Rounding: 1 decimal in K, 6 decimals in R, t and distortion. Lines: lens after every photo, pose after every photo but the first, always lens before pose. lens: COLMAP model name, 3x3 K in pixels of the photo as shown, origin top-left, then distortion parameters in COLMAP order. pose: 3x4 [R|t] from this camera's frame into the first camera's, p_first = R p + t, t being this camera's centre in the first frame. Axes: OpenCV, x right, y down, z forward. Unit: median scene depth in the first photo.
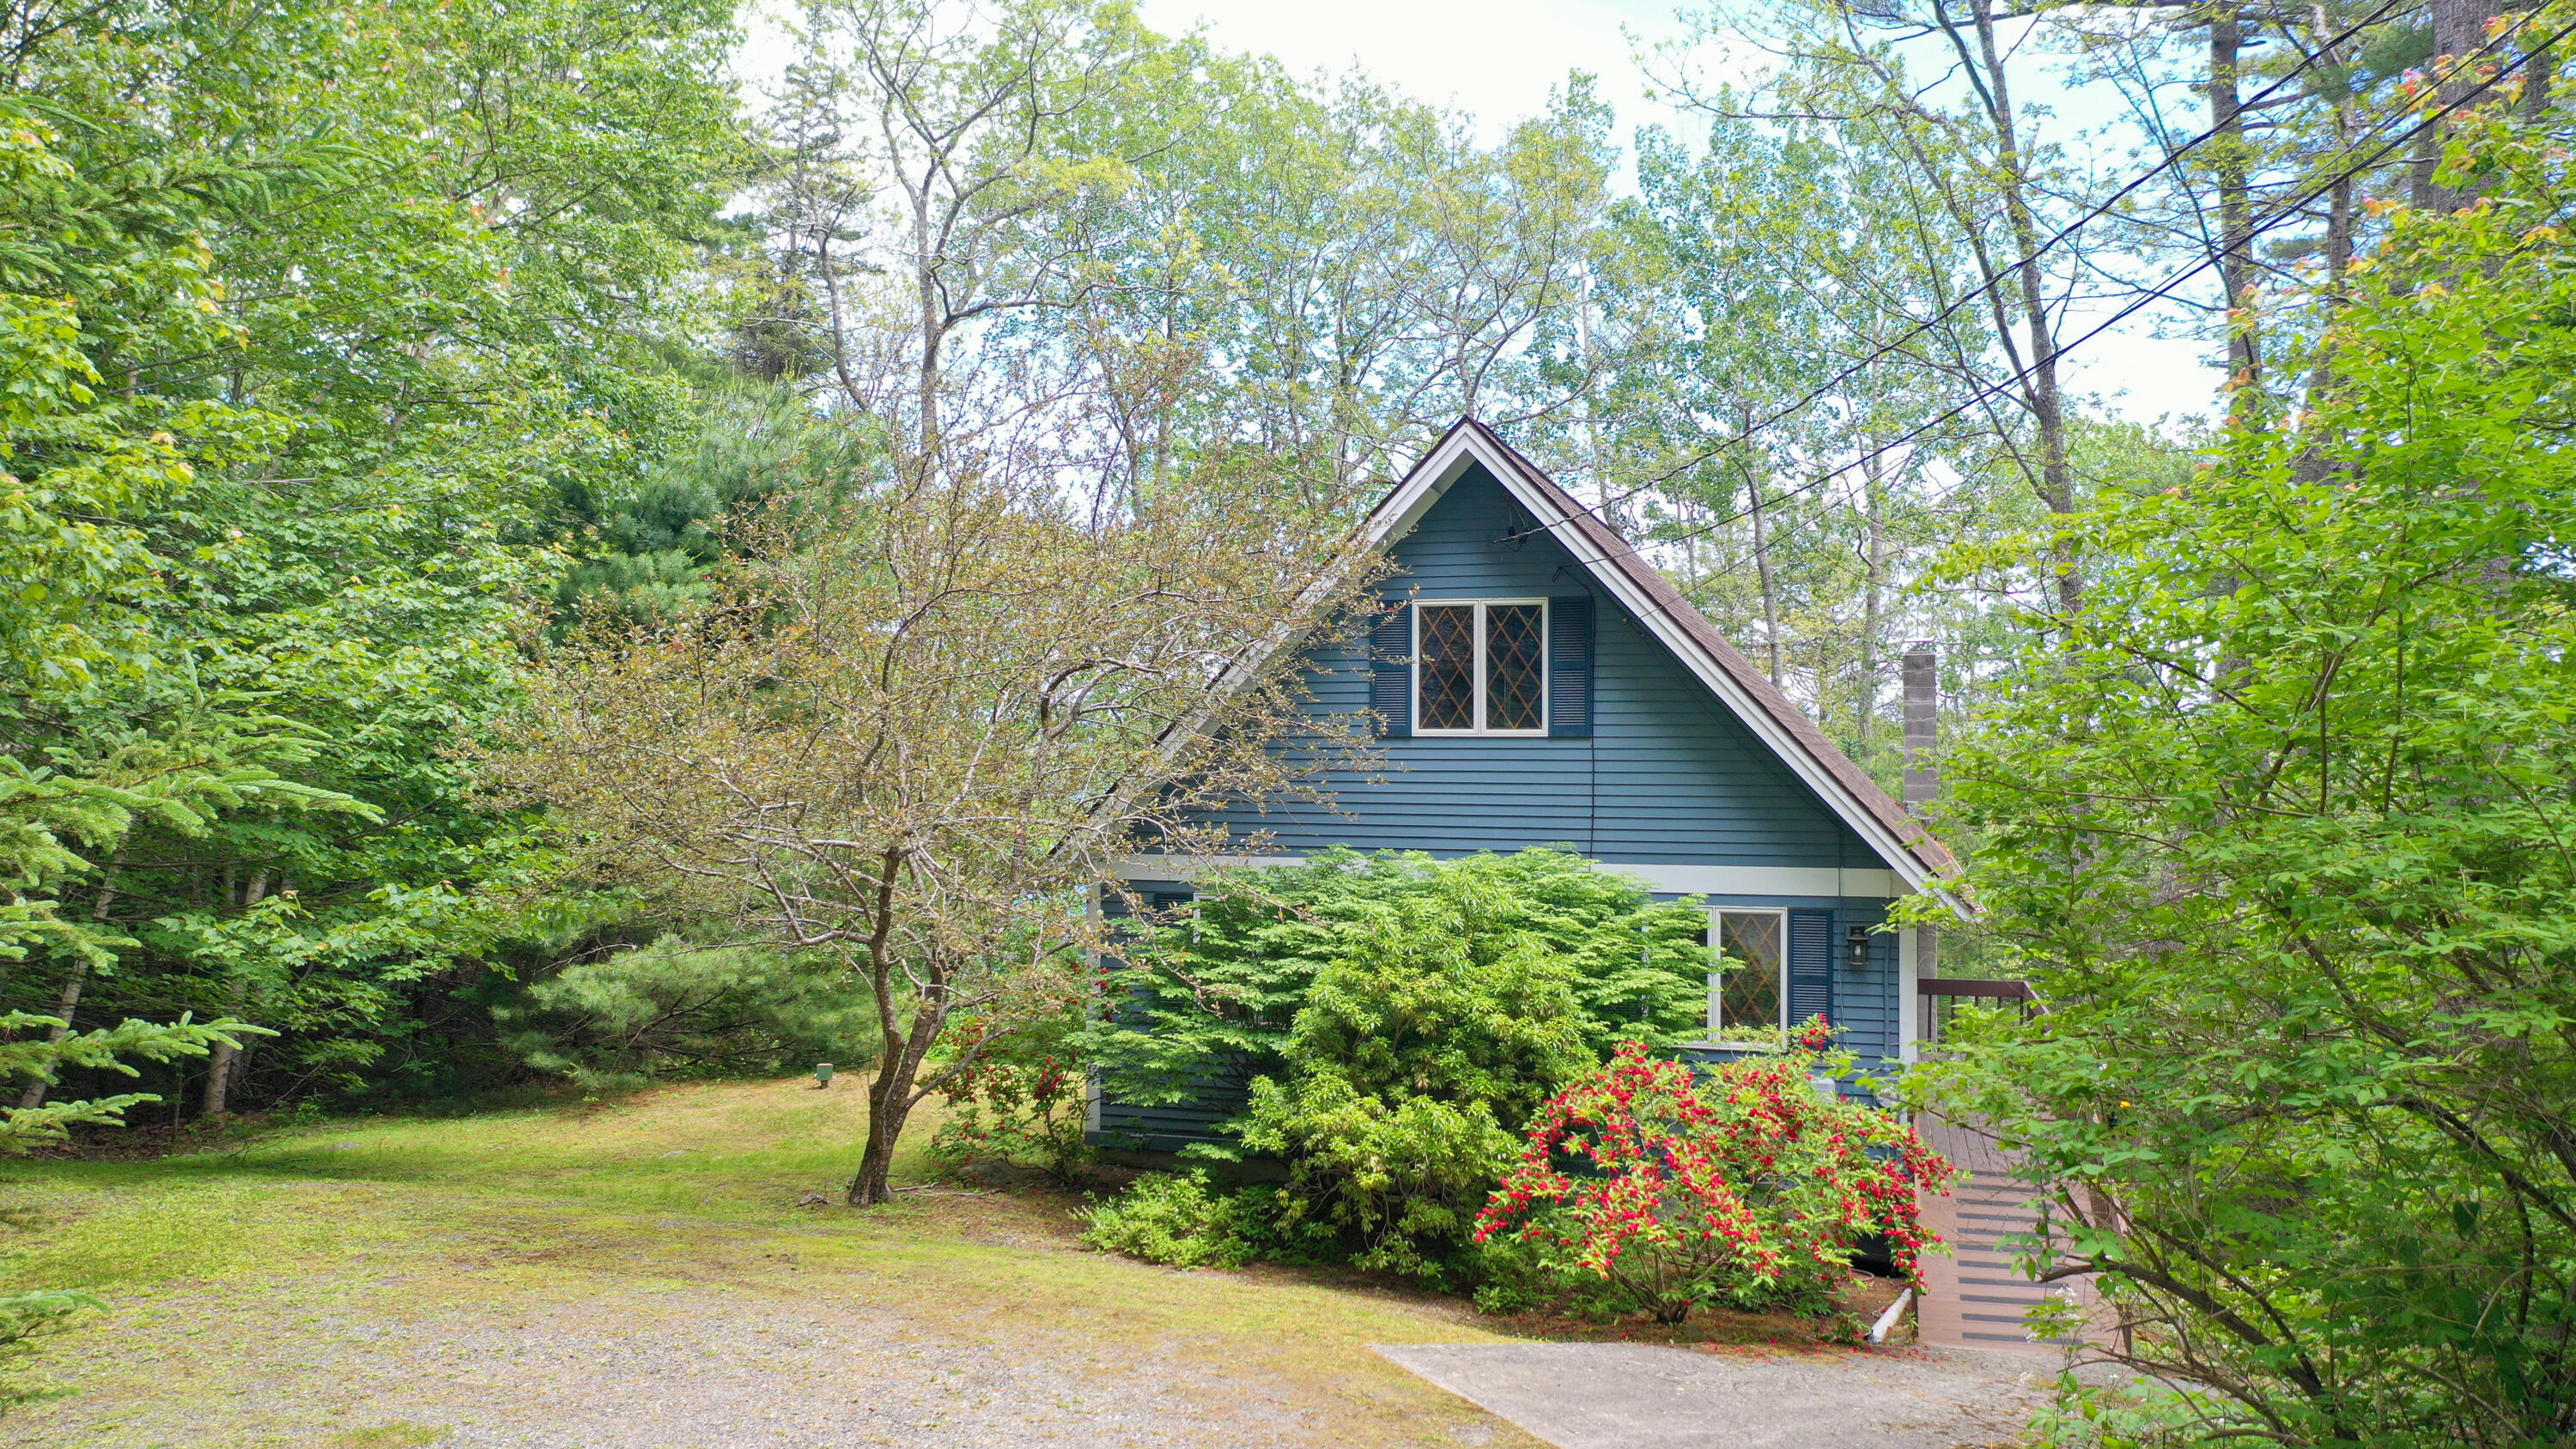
lens RADIAL K [[2120.6, 0, 1284.8], [0, 2120.6, 722.9], [0, 0, 1]] dist [0.005615, -0.000743]
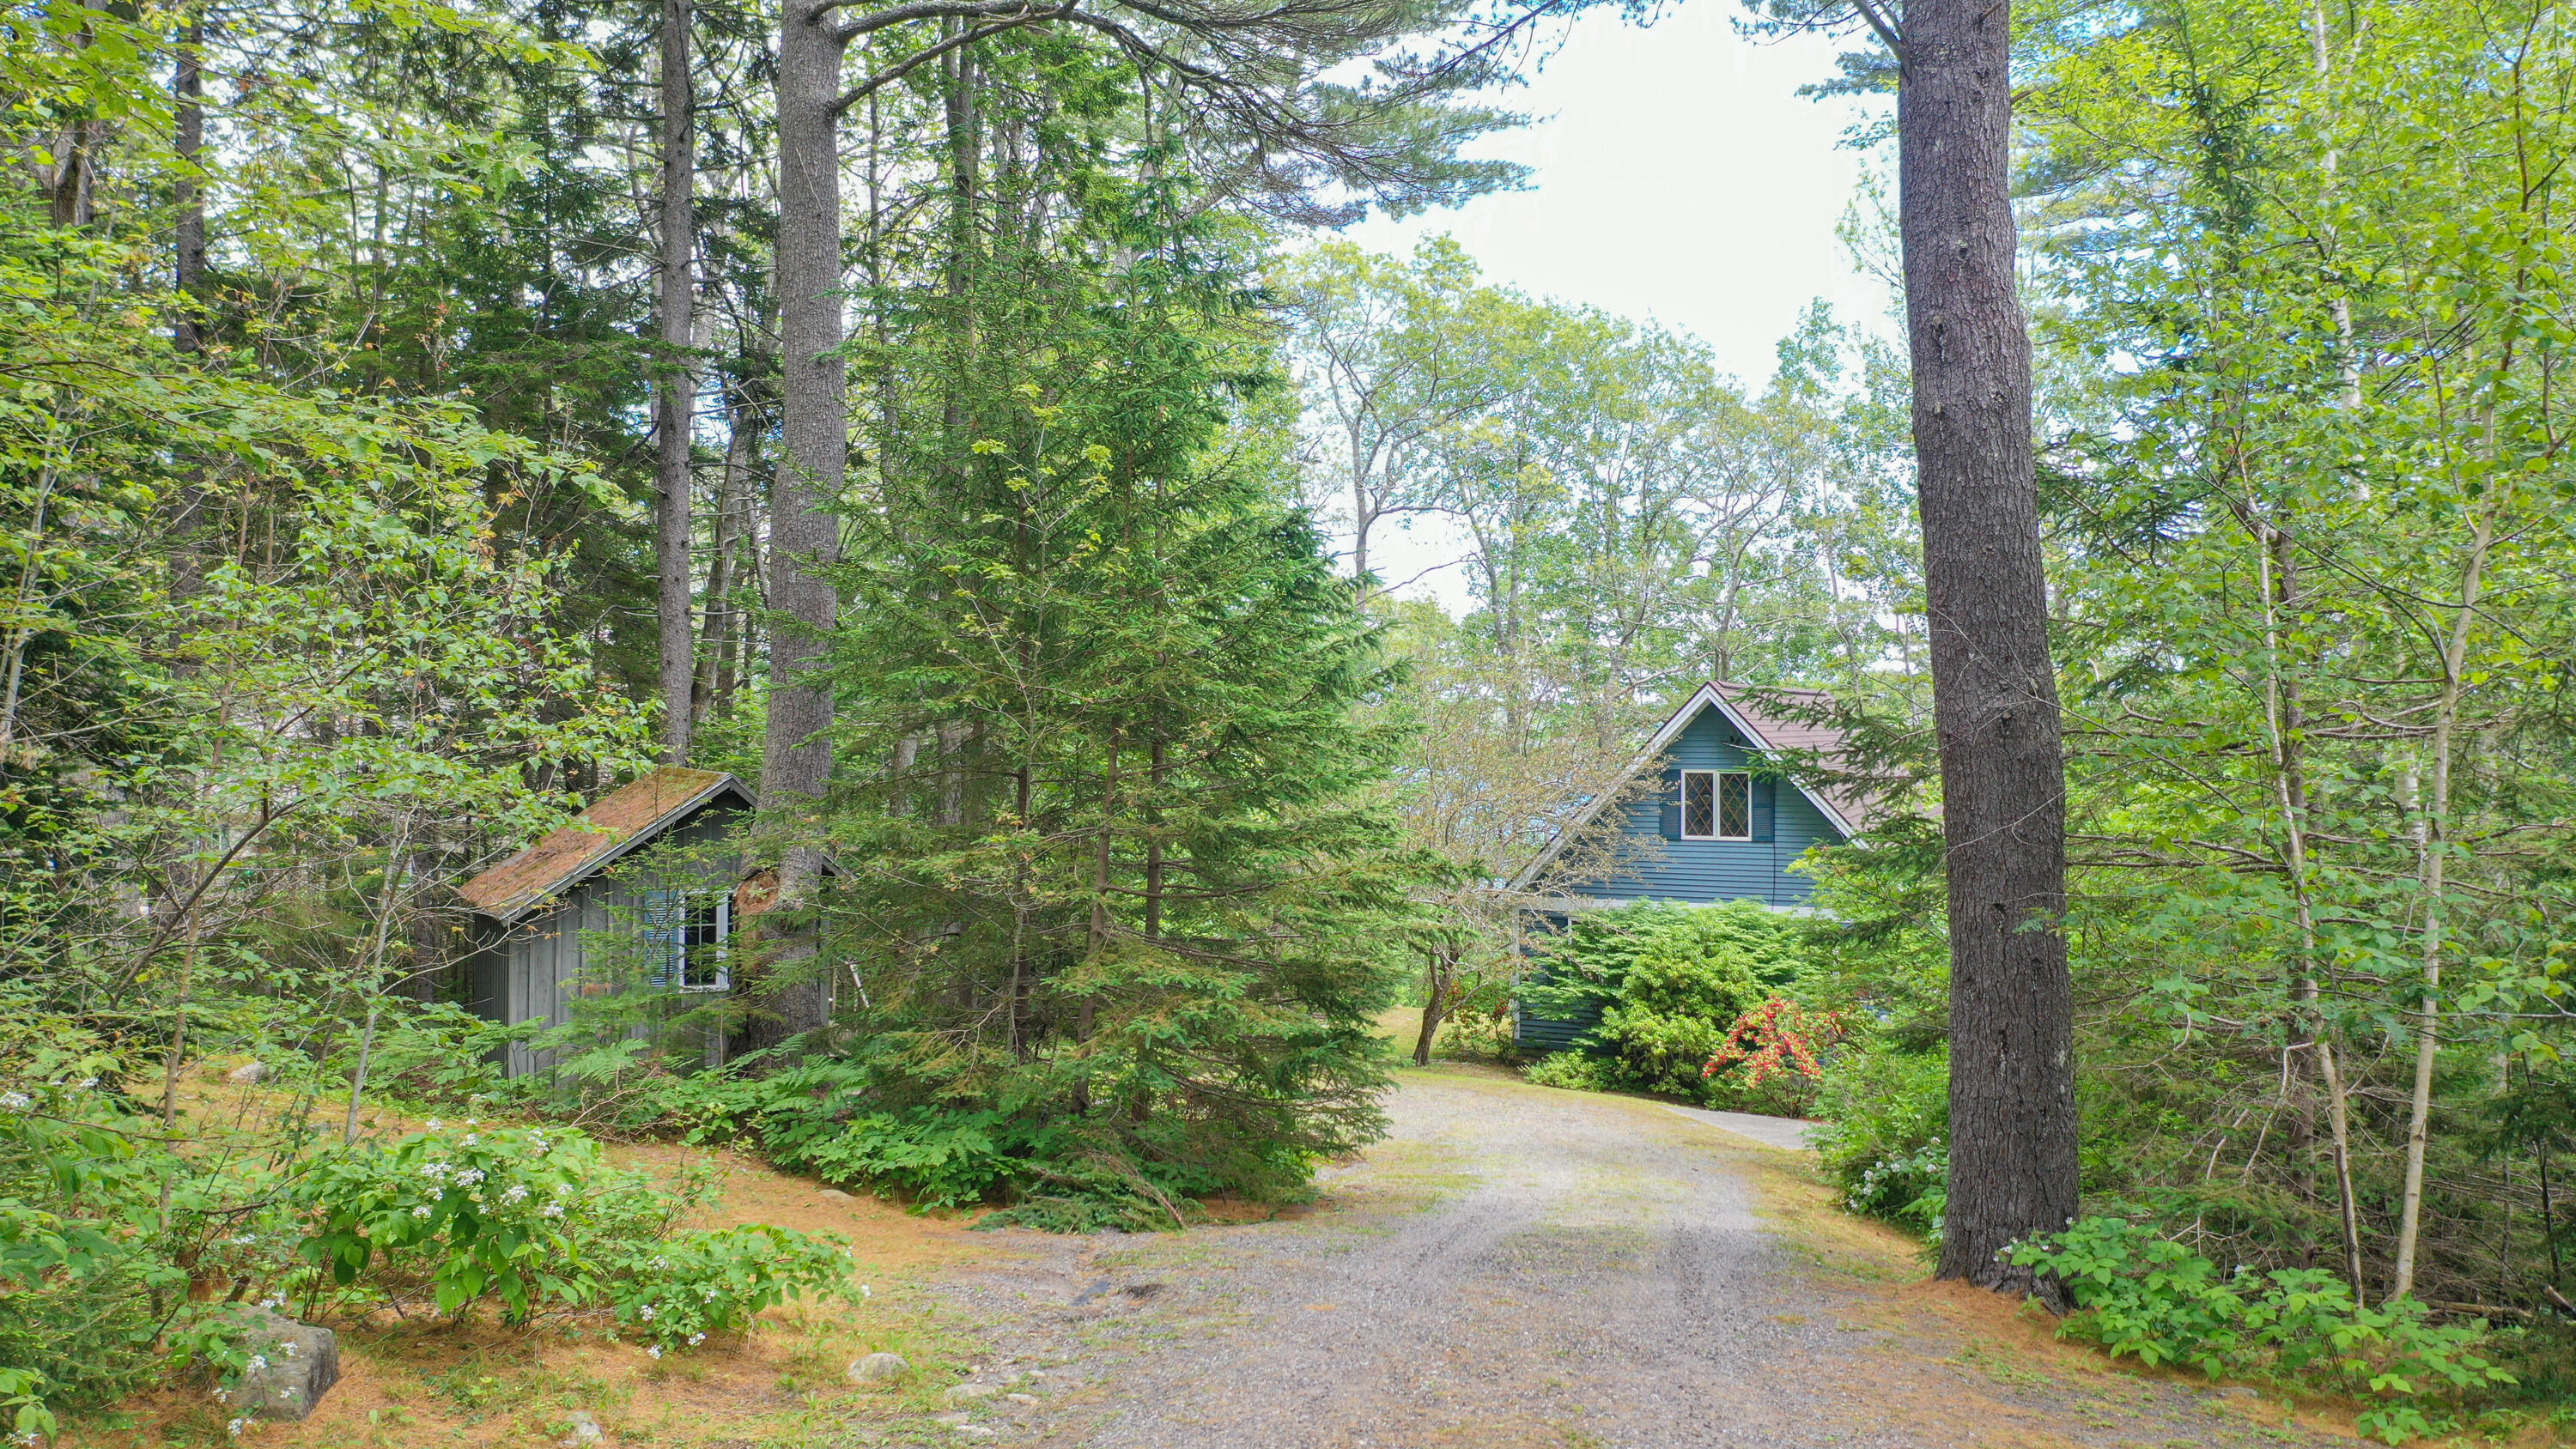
lens RADIAL K [[2120.6, 0, 1284.9], [0, 2120.6, 731.1], [0, 0, 1]] dist [0.005615, -0.000743]
pose [[0.989746, -0.005574, -0.142732, -0.026951], [0.007958, 0.999838, 0.016137, -0.156068], [0.142619, -0.017108, 0.989630, -1.208344]]
